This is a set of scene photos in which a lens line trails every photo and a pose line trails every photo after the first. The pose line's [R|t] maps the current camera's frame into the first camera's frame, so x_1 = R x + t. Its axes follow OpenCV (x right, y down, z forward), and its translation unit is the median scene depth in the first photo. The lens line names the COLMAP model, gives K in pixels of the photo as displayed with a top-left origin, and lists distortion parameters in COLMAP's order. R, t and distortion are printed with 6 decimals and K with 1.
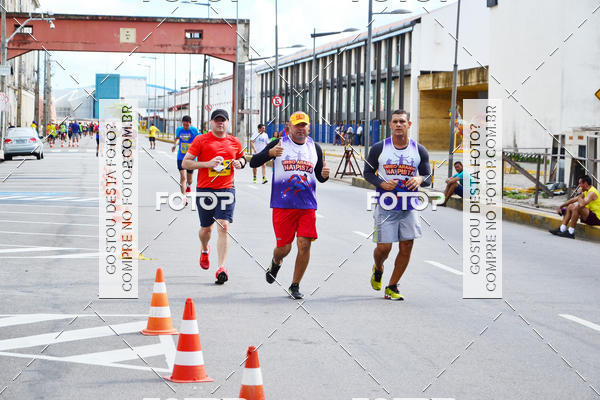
lens RADIAL K [[1767.3, 0, 300.0], [0, 1767.3, 200.0], [0, 0, 1]] dist [0.052904, 0.950341]
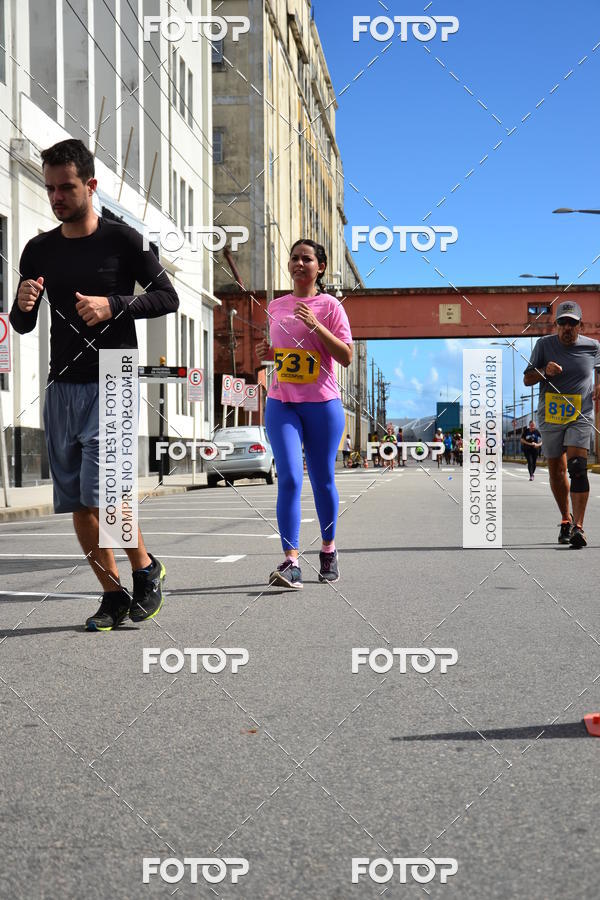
lens RADIAL K [[1333.7, 0, 321.3], [0, 1333.7, 452.9], [0, 0, 1]] dist [-0.009117, 0.098929]
pose [[0.981151, -0.028577, -0.191116, -0.045172], [0.018629, 0.998386, -0.053648, -0.006138], [0.192341, 0.049077, 0.980100, 0.446407]]
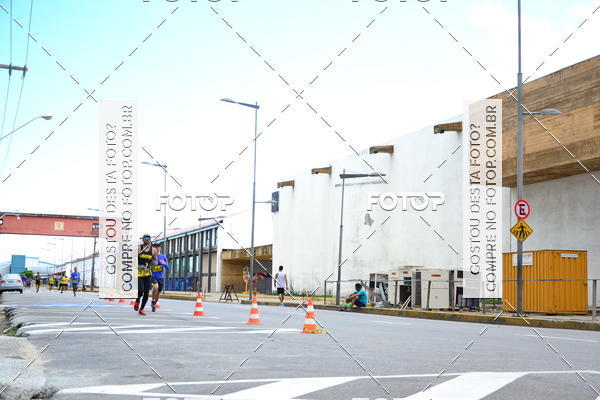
lens RADIAL K [[888.2, 0, 300.0], [0, 888.2, 200.0], [0, 0, 1]] dist [-0.008553, 0.130882]
pose [[0.975386, 0.026019, 0.218965, -0.058004], [0.005350, 0.989930, -0.141460, 0.007032], [-0.220441, 0.139150, 0.965424, 0.097092]]
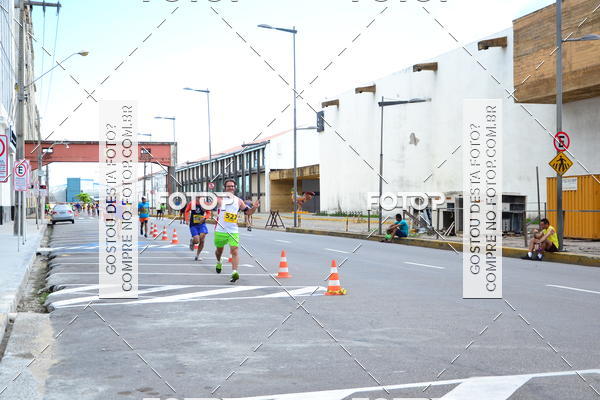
lens RADIAL K [[888.2, 0, 300.0], [0, 888.2, 200.0], [0, 0, 1]] dist [-0.008553, 0.130882]
pose [[0.986606, -0.026855, 0.160893, -0.052243], [0.034080, 0.998523, -0.042318, -0.001584], [-0.159519, 0.047234, 0.986064, 0.097758]]
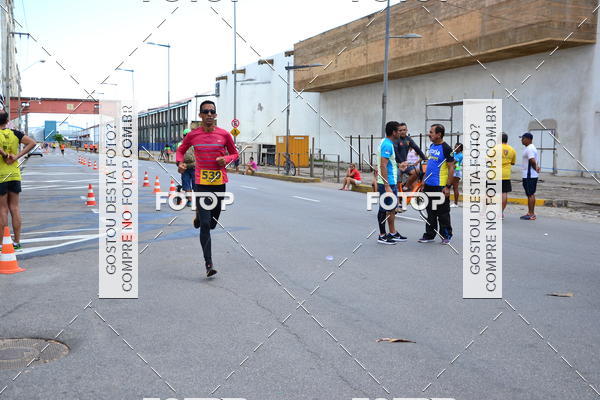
lens RADIAL K [[888.2, 0, 300.0], [0, 888.2, 200.0], [0, 0, 1]] dist [-0.008553, 0.130882]
pose [[0.983942, -0.016534, 0.177720, -0.005578], [0.012920, 0.999686, 0.021475, 0.013372], [-0.178019, -0.018834, 0.983847, -0.262461]]
